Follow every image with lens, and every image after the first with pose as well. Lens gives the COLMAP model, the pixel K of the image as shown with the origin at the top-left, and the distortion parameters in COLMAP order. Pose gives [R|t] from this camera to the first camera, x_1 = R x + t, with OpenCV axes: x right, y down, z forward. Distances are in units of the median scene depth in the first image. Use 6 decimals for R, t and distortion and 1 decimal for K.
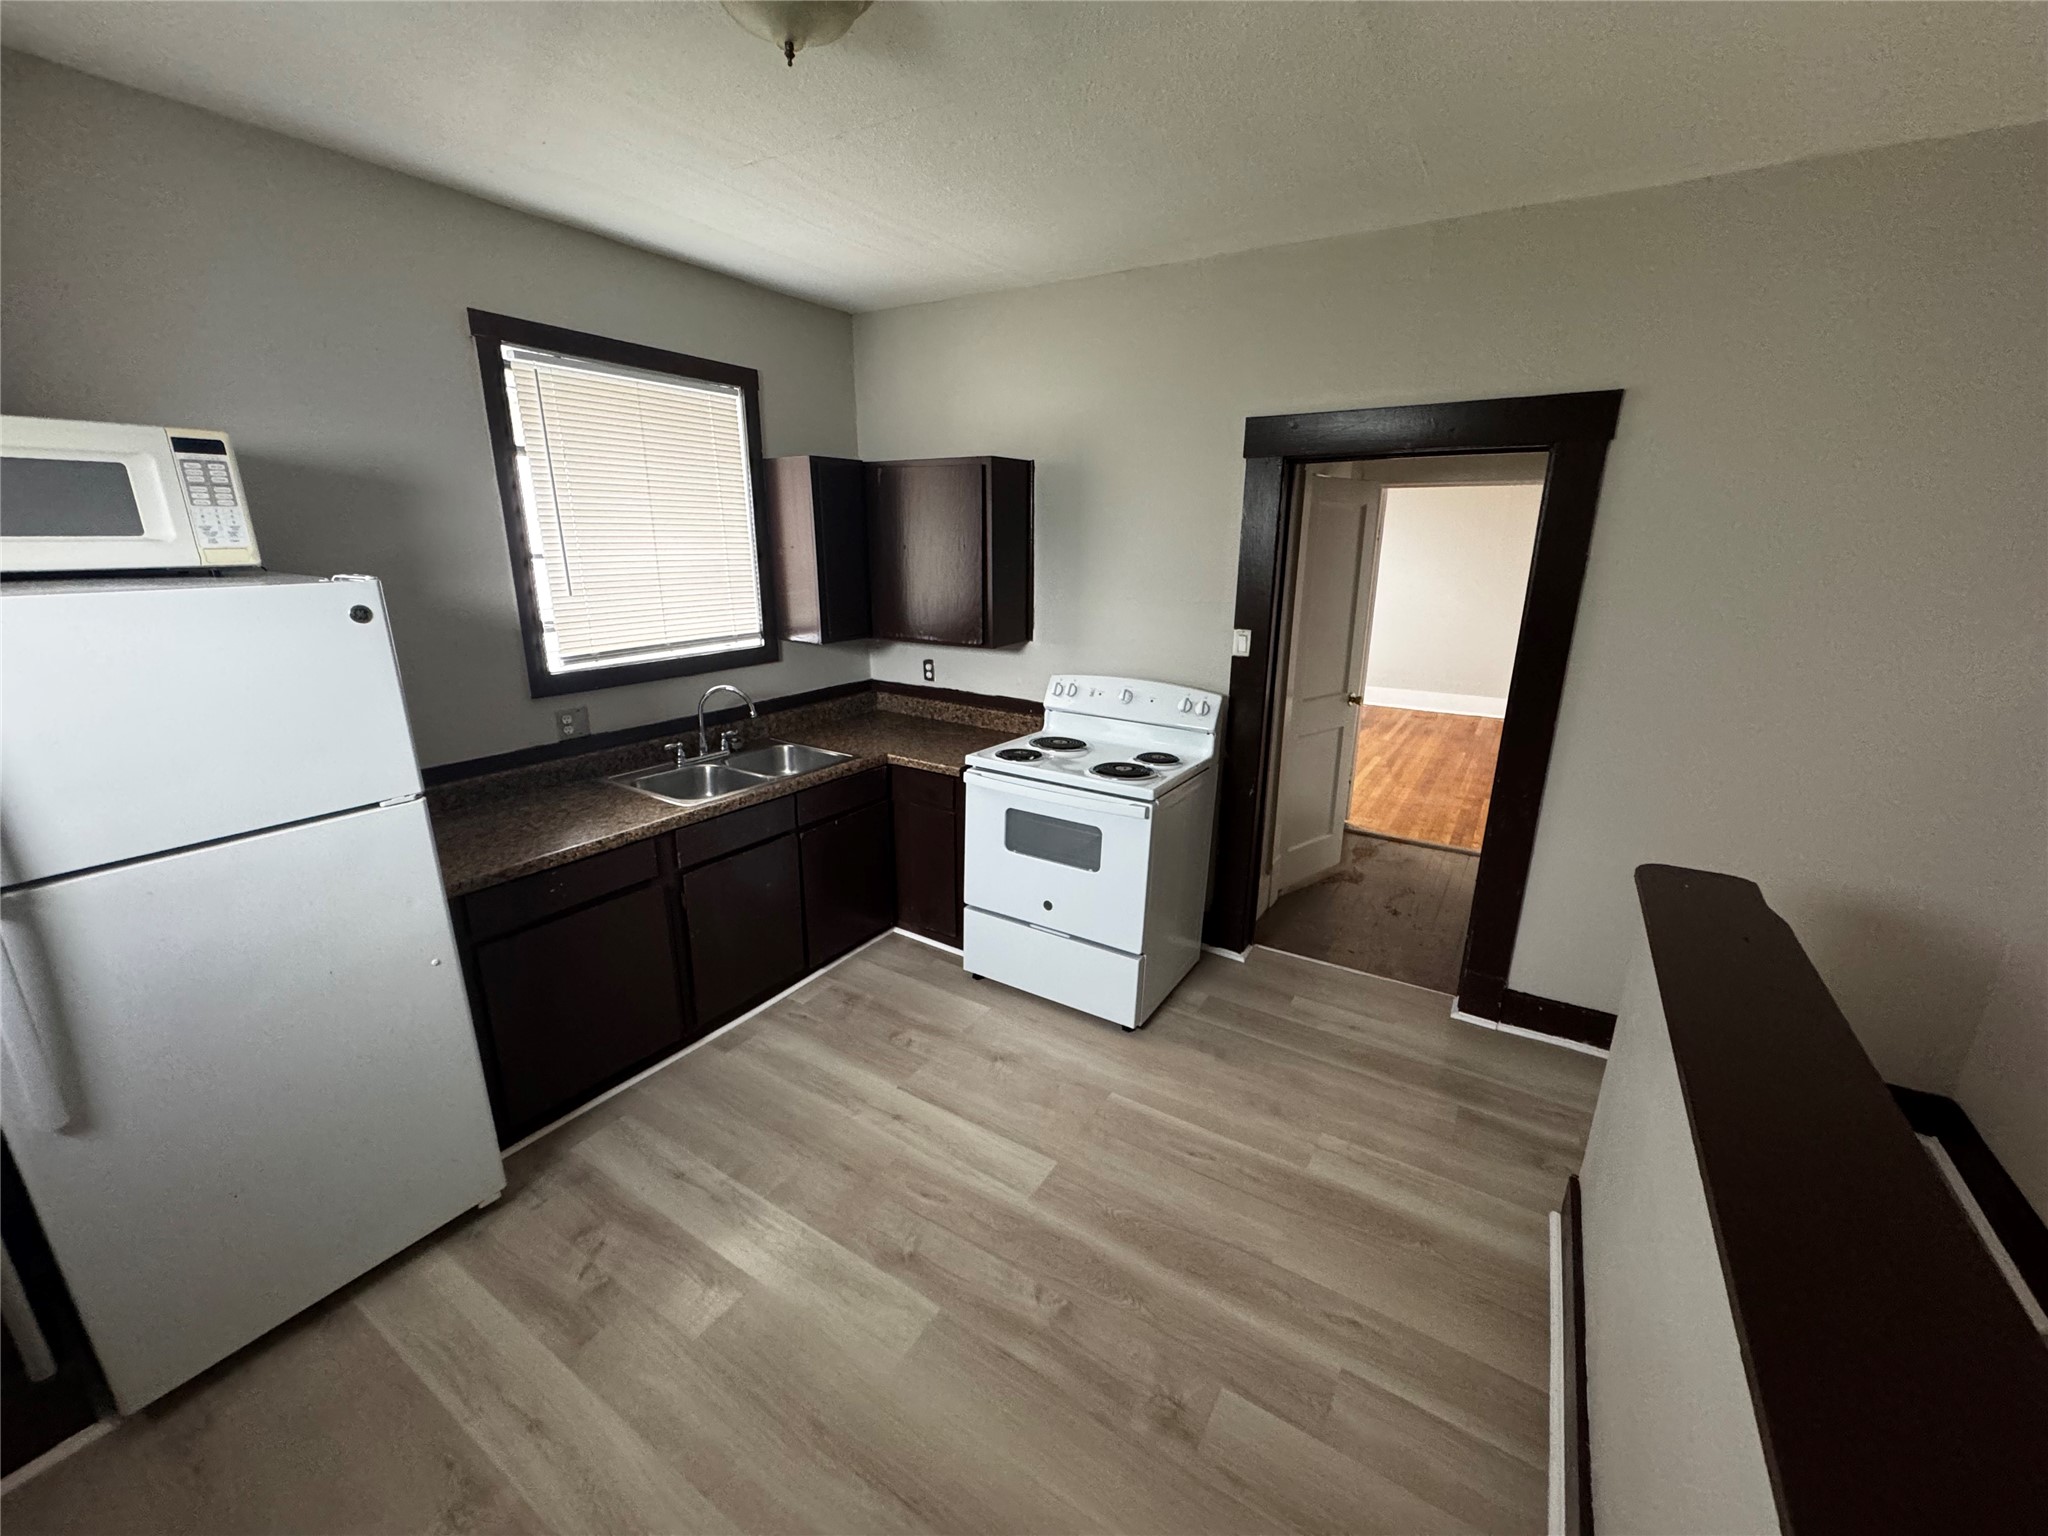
lens RADIAL K [[815.4, 0, 1024.0], [0, 815.4, 768.0], [0, 0, 1]] dist [0.001166, 0.000224]
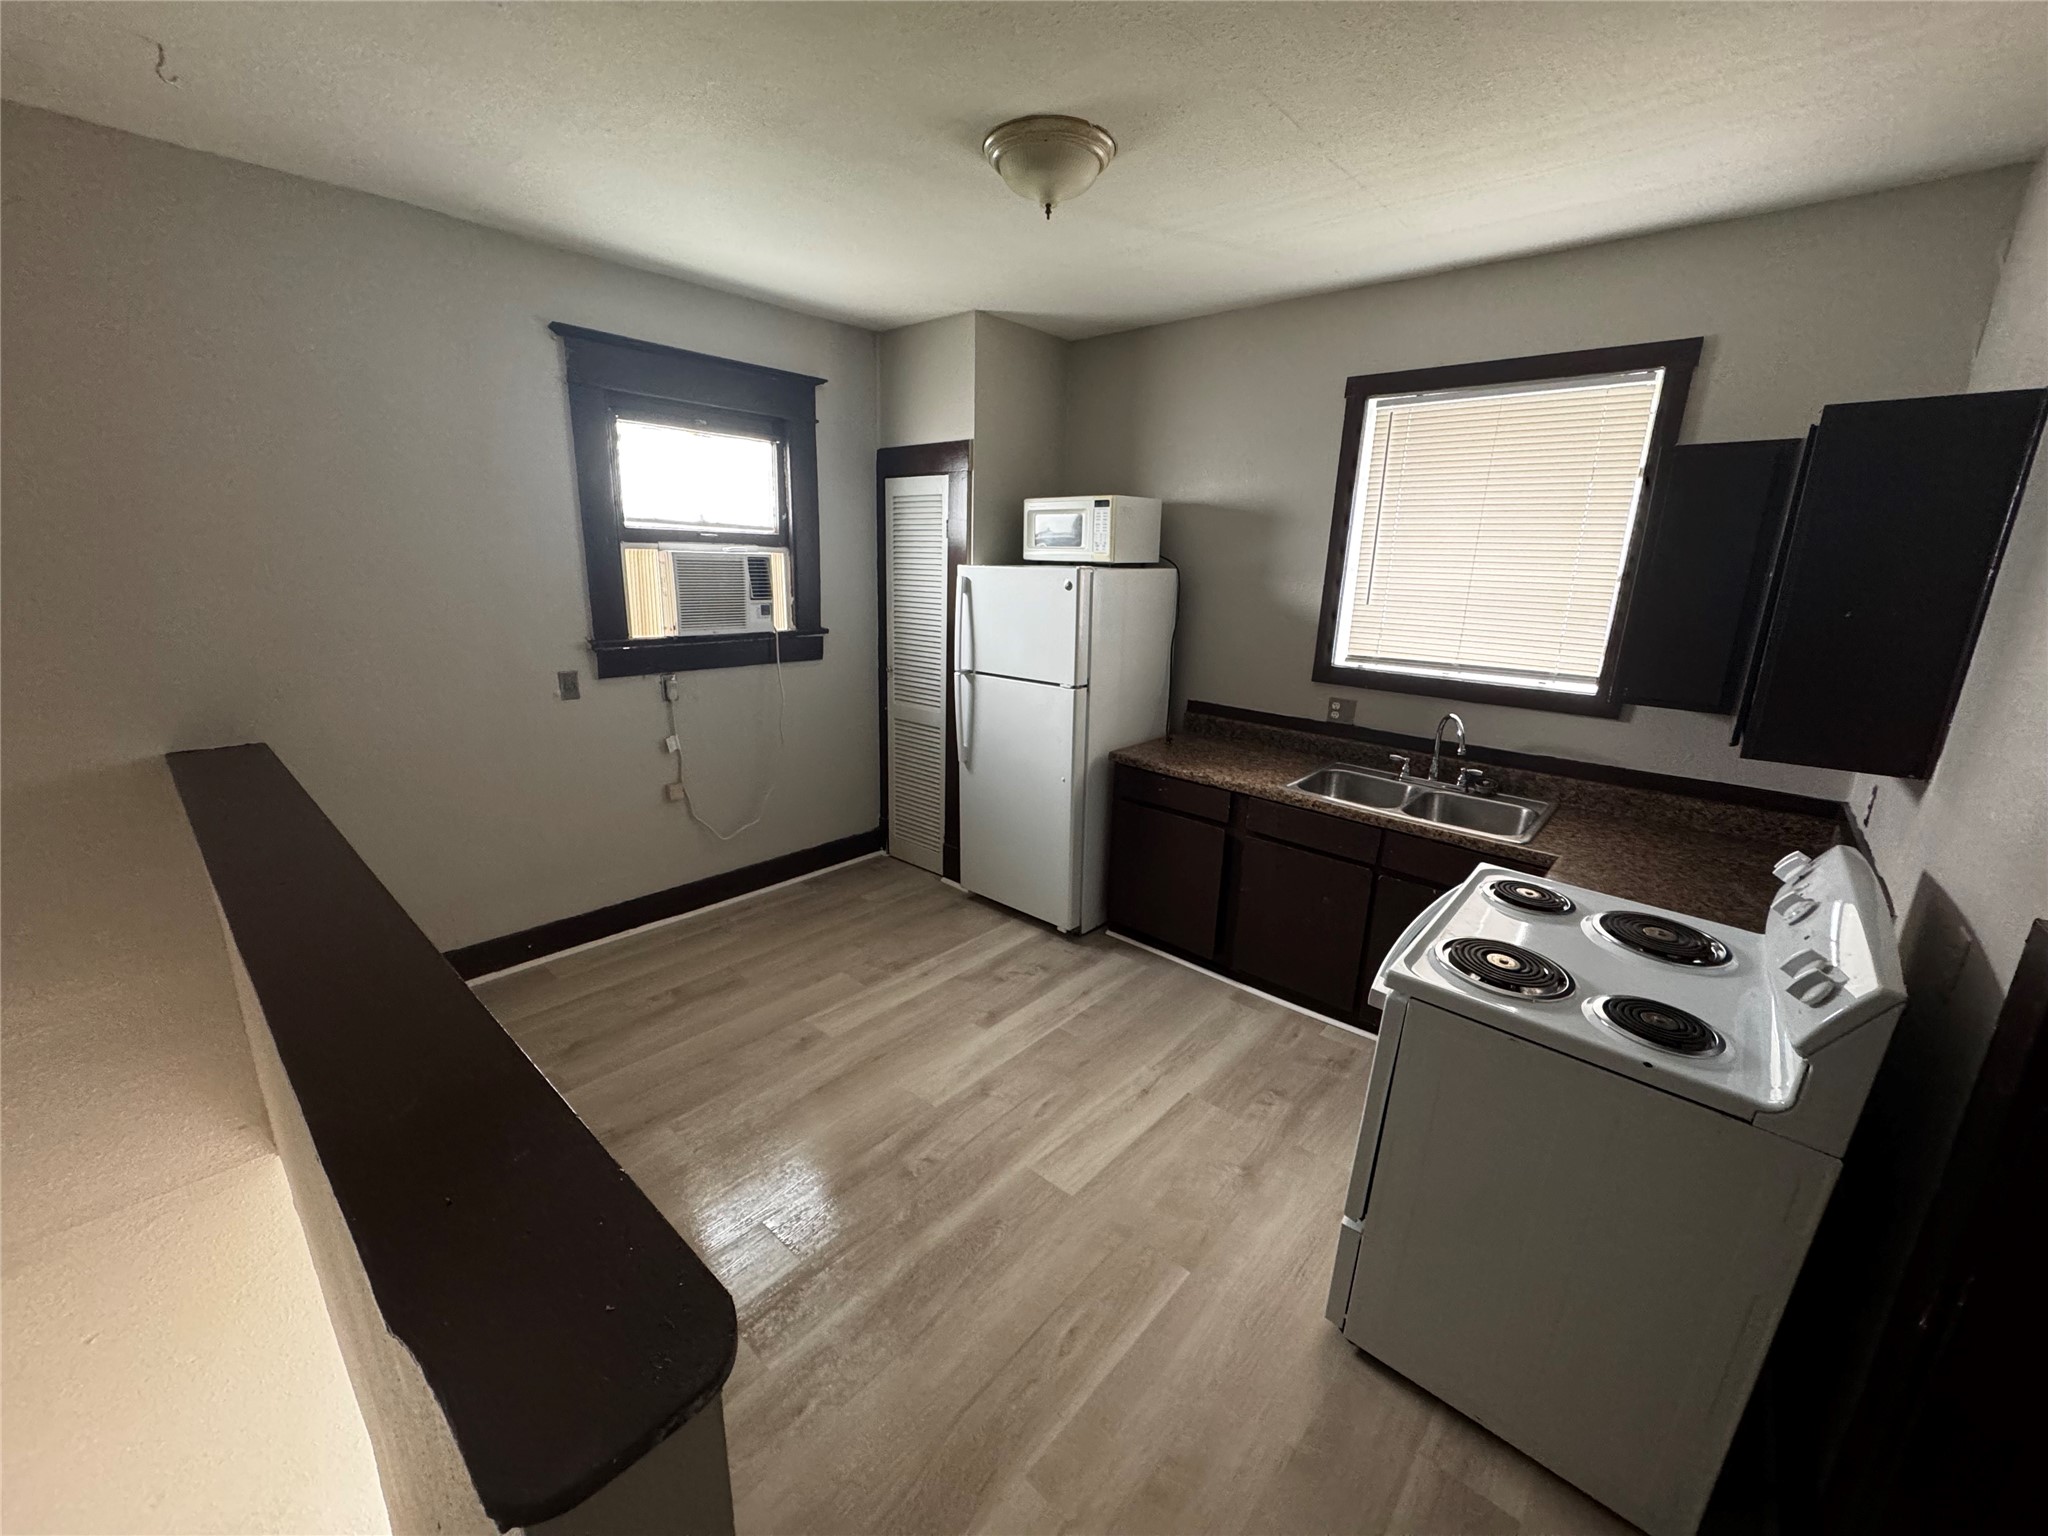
lens RADIAL K [[816.0, 0, 1022.9], [0, 816.0, 762.6], [0, 0, 1]] dist [0.015542, 0.000133]
pose [[-0.154389, 0.240173, -0.958374, 0.776519], [-0.296809, 0.913925, 0.276848, -0.205562], [0.942374, 0.327197, -0.069814, 0.780738]]
